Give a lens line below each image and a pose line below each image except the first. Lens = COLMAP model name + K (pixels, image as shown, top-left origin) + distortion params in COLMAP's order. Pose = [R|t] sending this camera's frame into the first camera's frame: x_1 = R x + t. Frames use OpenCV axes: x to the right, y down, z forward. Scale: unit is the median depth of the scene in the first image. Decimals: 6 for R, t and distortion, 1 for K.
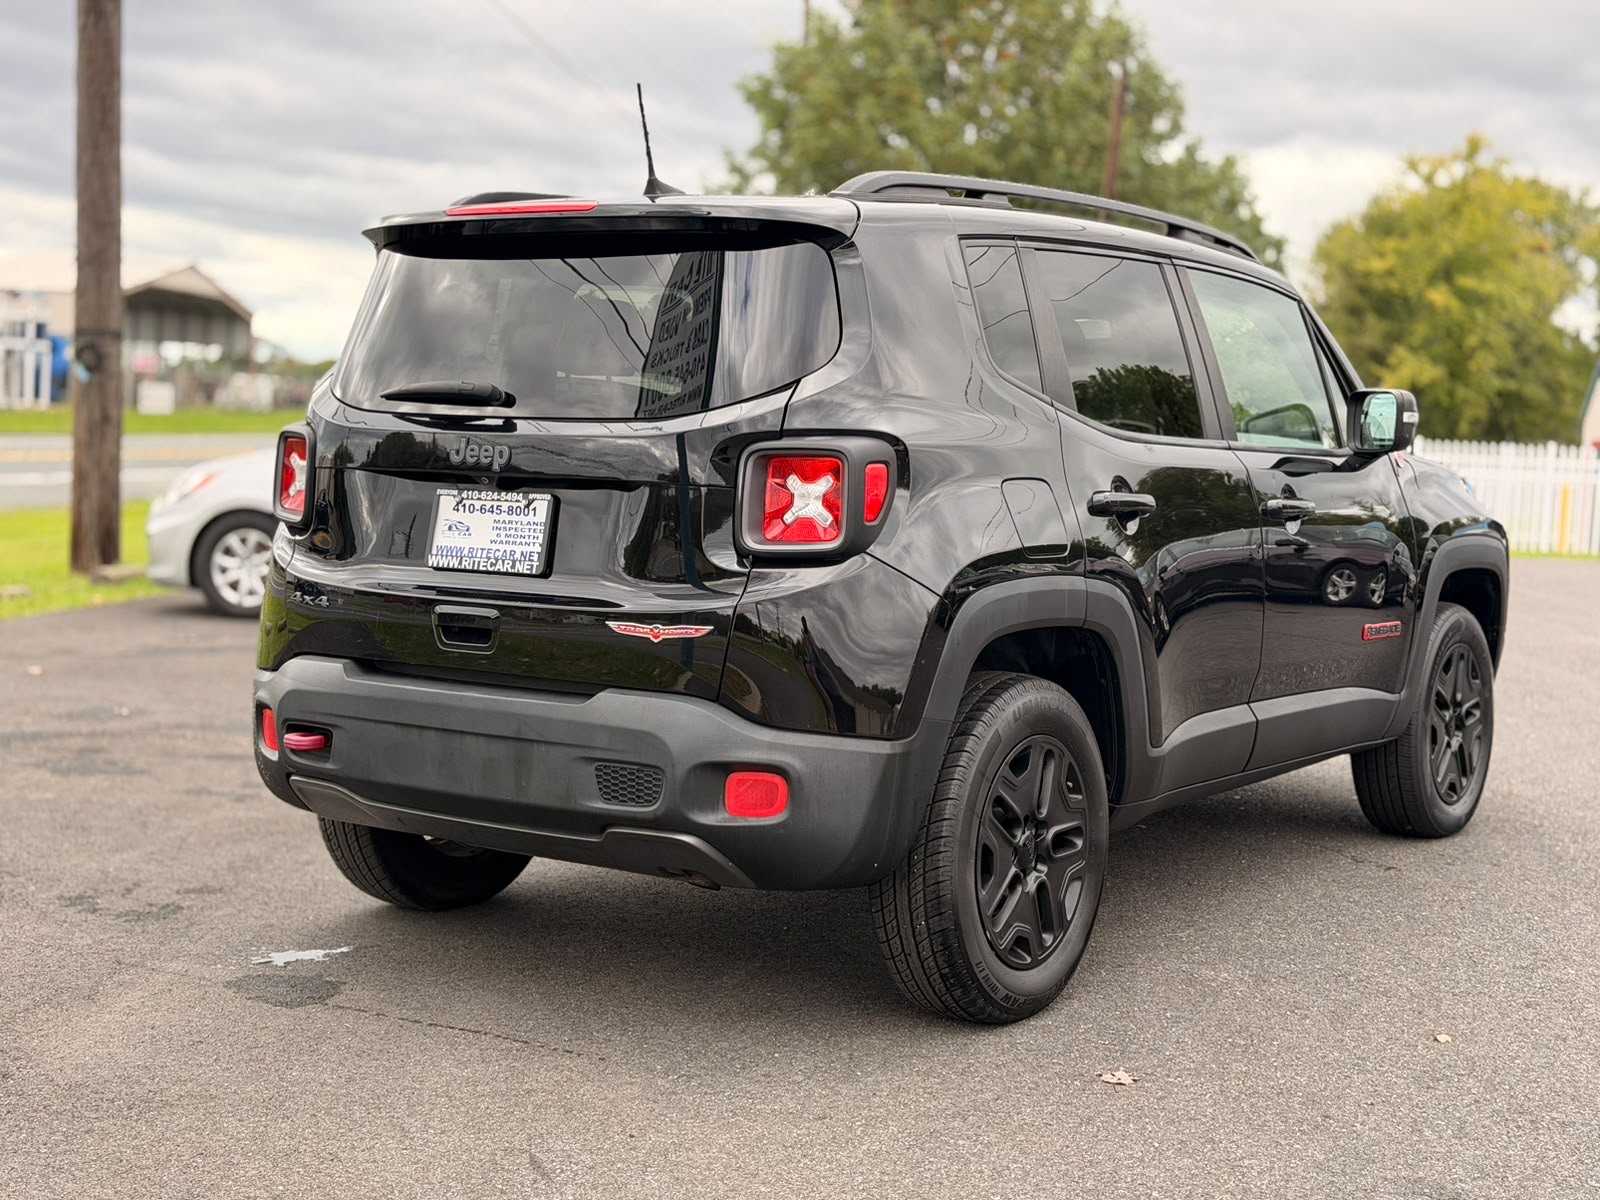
lens RADIAL K [[2271.9, 0, 800.0], [0, 2271.9, 600.0], [0, 0, 1]] dist [0.149040, 0.013373]
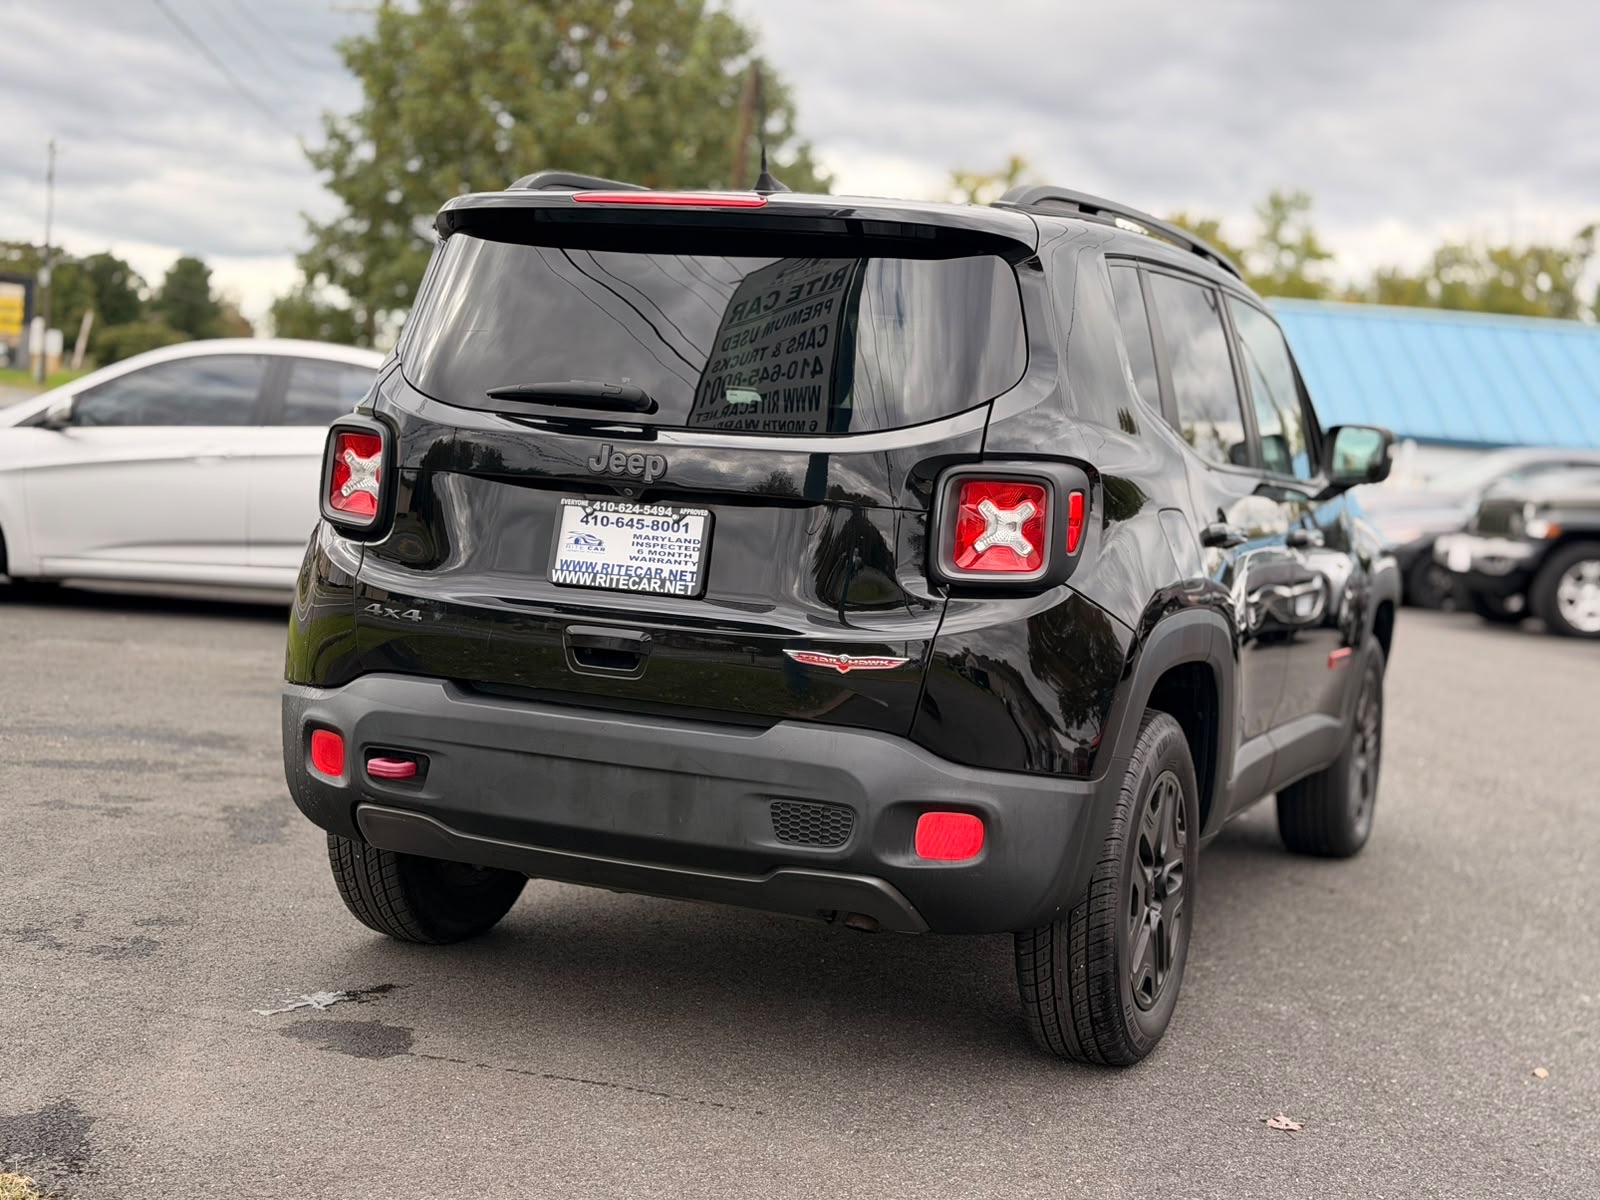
lens RADIAL K [[2262.4, 0, 798.0], [0, 2262.4, 636.3], [0, 0, 1]] dist [0.139566, 0.083751]
pose [[0.977227, 0.022325, 0.211020, -0.262371], [-0.027027, 0.999446, 0.019426, -0.013460], [-0.210469, -0.024687, 0.977289, 0.082425]]
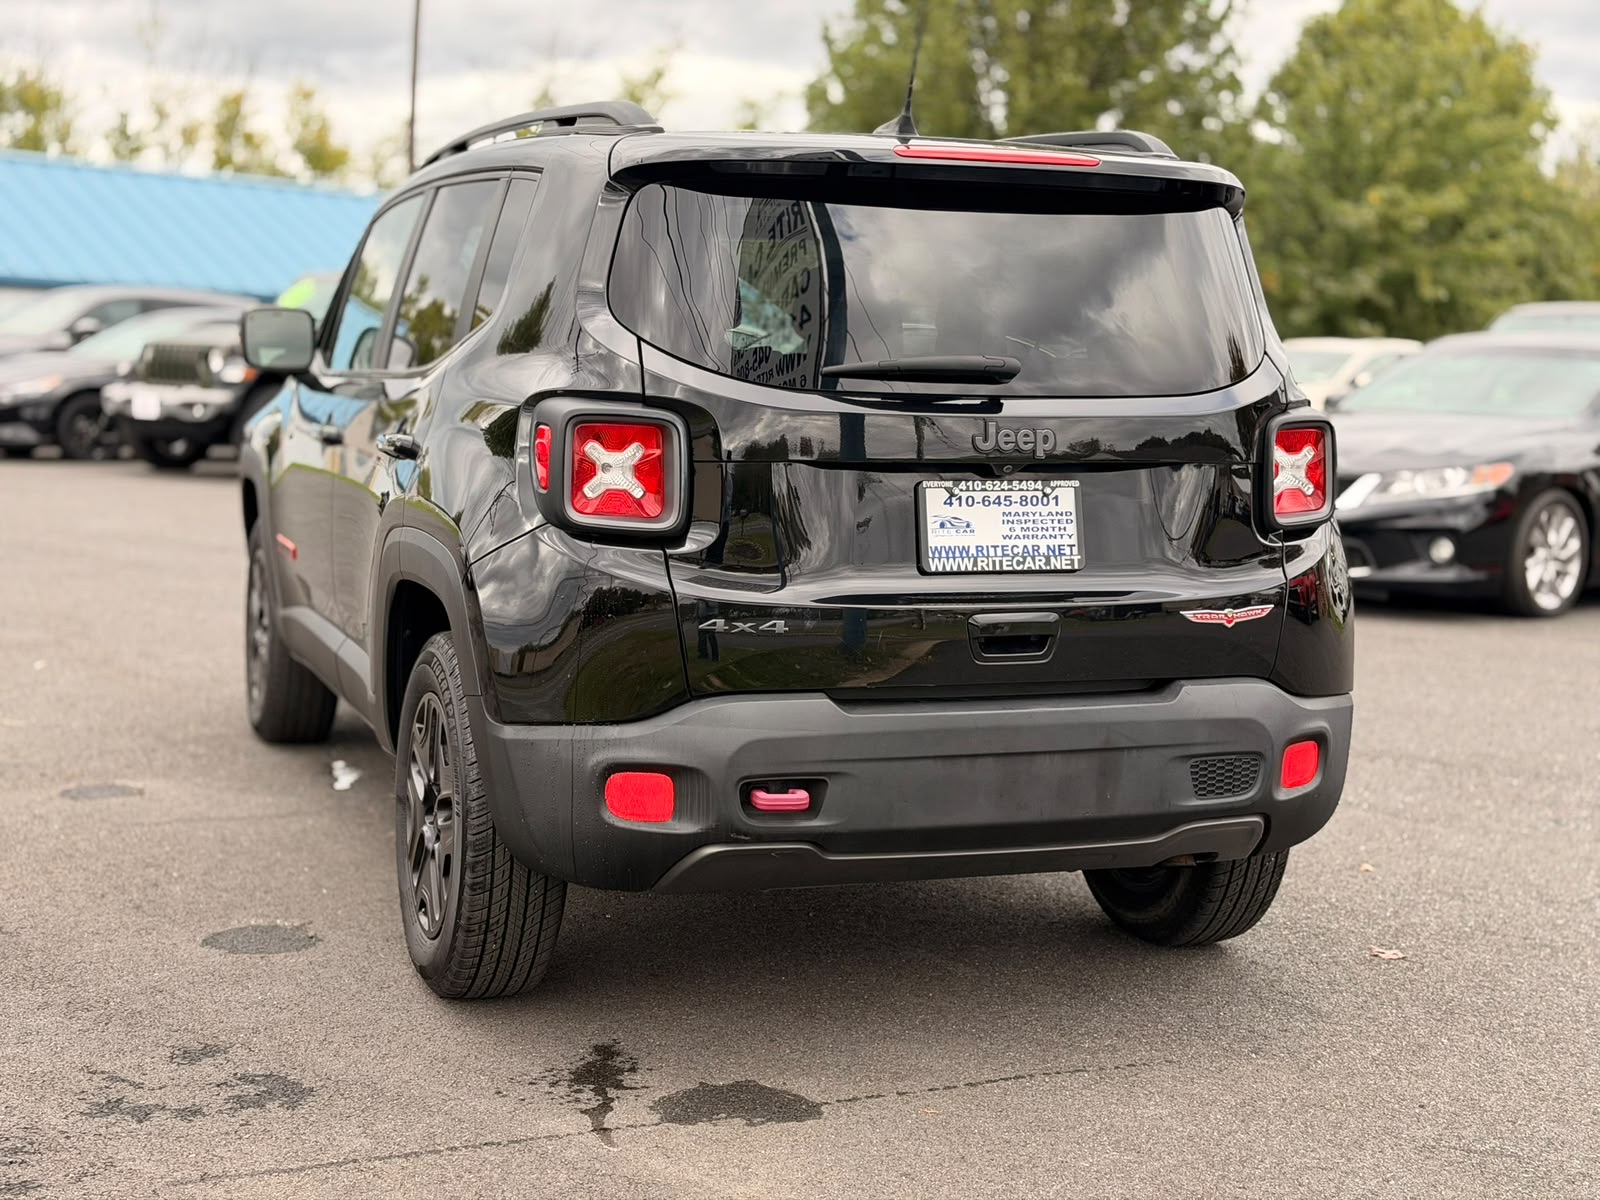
lens RADIAL K [[2271.9, 0, 800.0], [0, 2271.9, 600.0], [0, 0, 1]] dist [0.149040, 0.013373]
pose [[0.548894, -0.107758, 0.828917, -0.914835], [0.049527, 0.994106, 0.096437, -0.090538], [-0.834423, -0.011880, 0.550996, 0.575794]]
